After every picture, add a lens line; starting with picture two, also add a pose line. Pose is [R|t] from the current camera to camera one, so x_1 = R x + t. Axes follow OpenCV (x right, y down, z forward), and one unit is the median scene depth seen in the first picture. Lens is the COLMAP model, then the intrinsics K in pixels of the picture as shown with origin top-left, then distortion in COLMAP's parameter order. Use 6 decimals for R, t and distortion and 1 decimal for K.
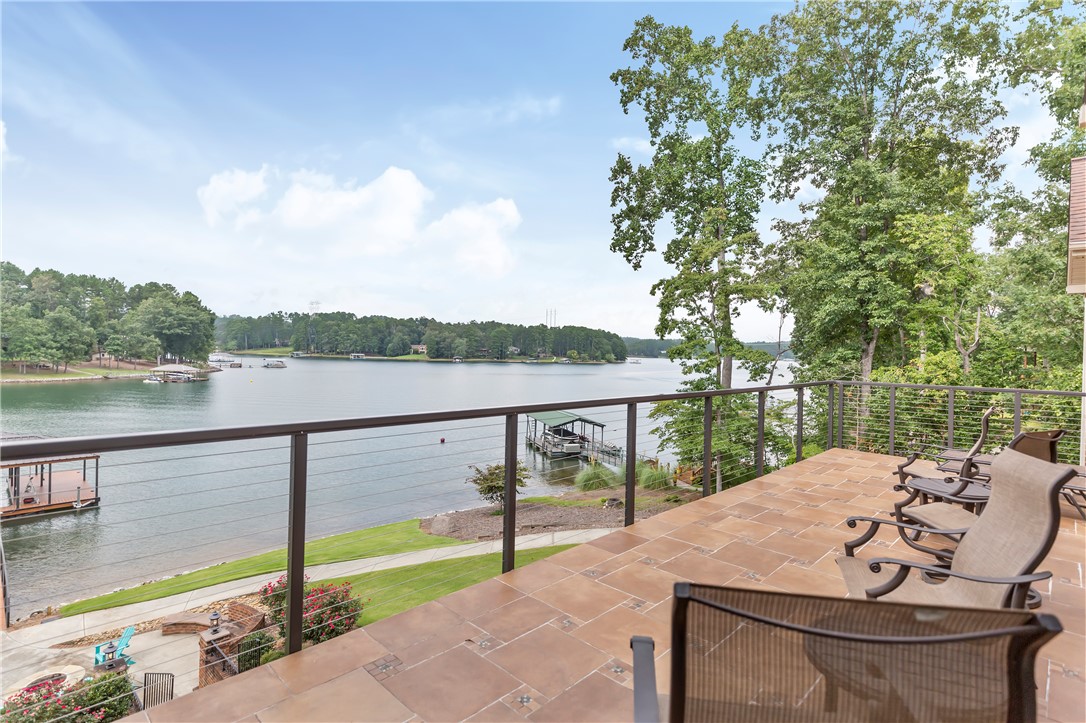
lens RADIAL K [[539.9, 0, 550.1], [0, 539.9, 352.0], [0, 0, 1]] dist [-0.002188, 0.000848]
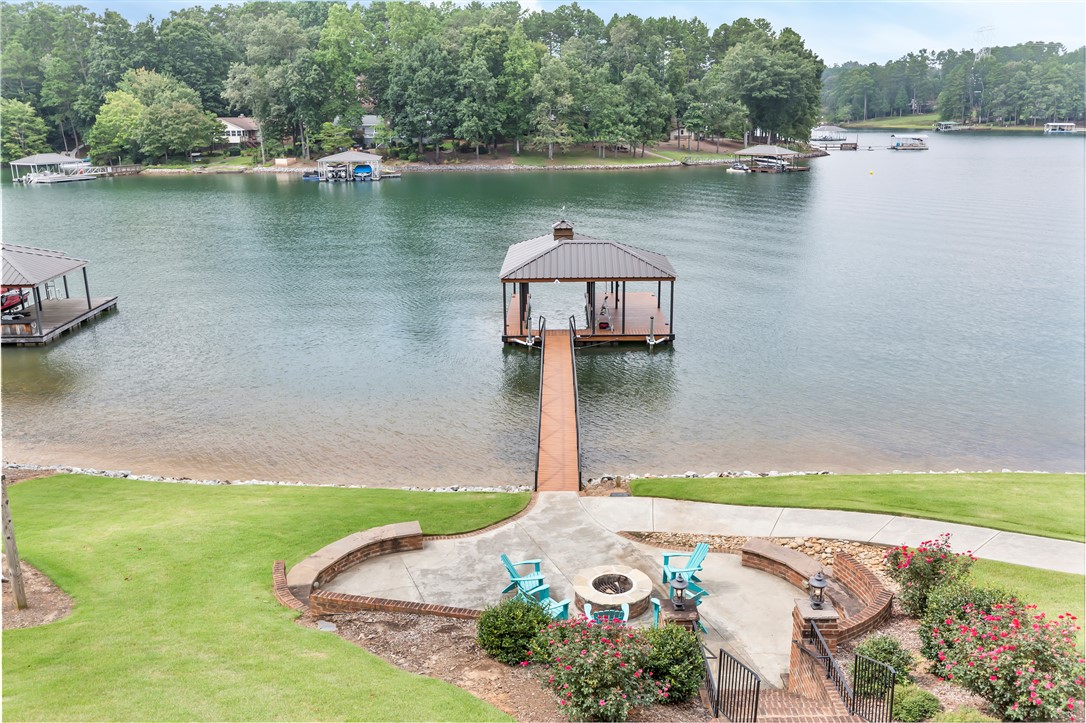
lens RADIAL K [[926.8, 0, 541.3], [0, 926.8, 361.8], [0, 0, 1]] dist [0.004581, 0.000950]
pose [[0.668477, 0.166270, -0.724909, -0.076422], [0.020655, 0.970164, 0.241570, 0.001007], [0.743446, -0.176457, 0.645098, 0.096409]]
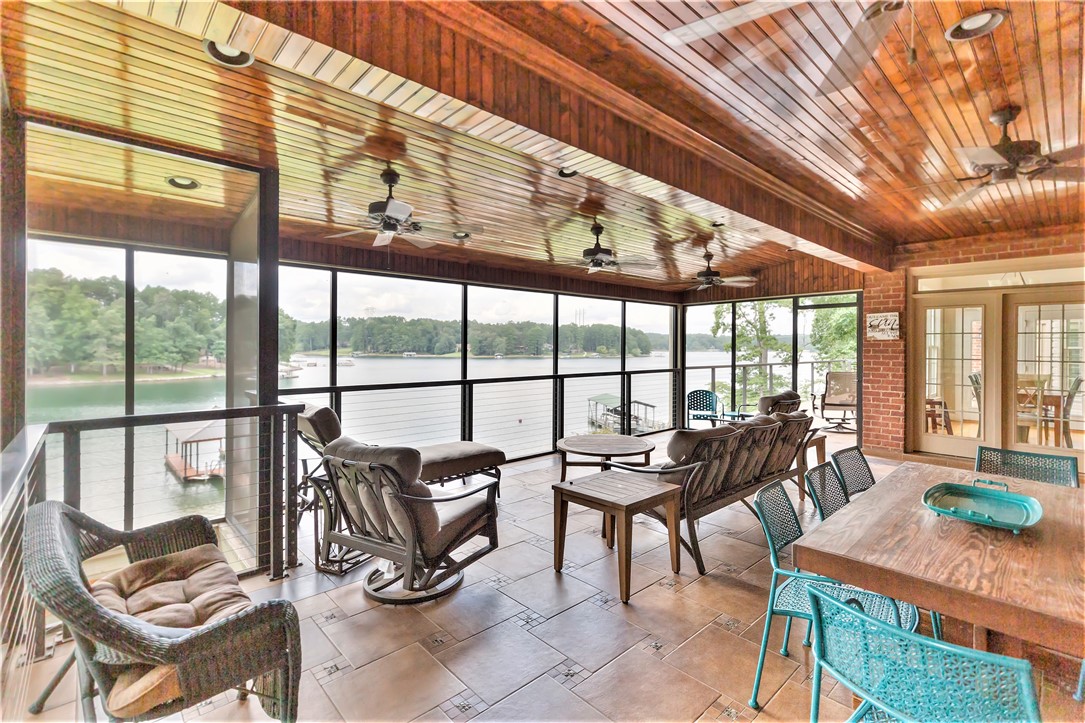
lens RADIAL K [[487.0, 0, 545.8], [0, 487.0, 353.6], [0, 0, 1]] dist [0.009956, -0.001175]
pose [[0.997528, -0.018034, -0.067924, -0.193949], [0.018778, 0.999770, 0.010323, -0.003372], [0.067722, -0.011573, 0.997637, -0.370437]]
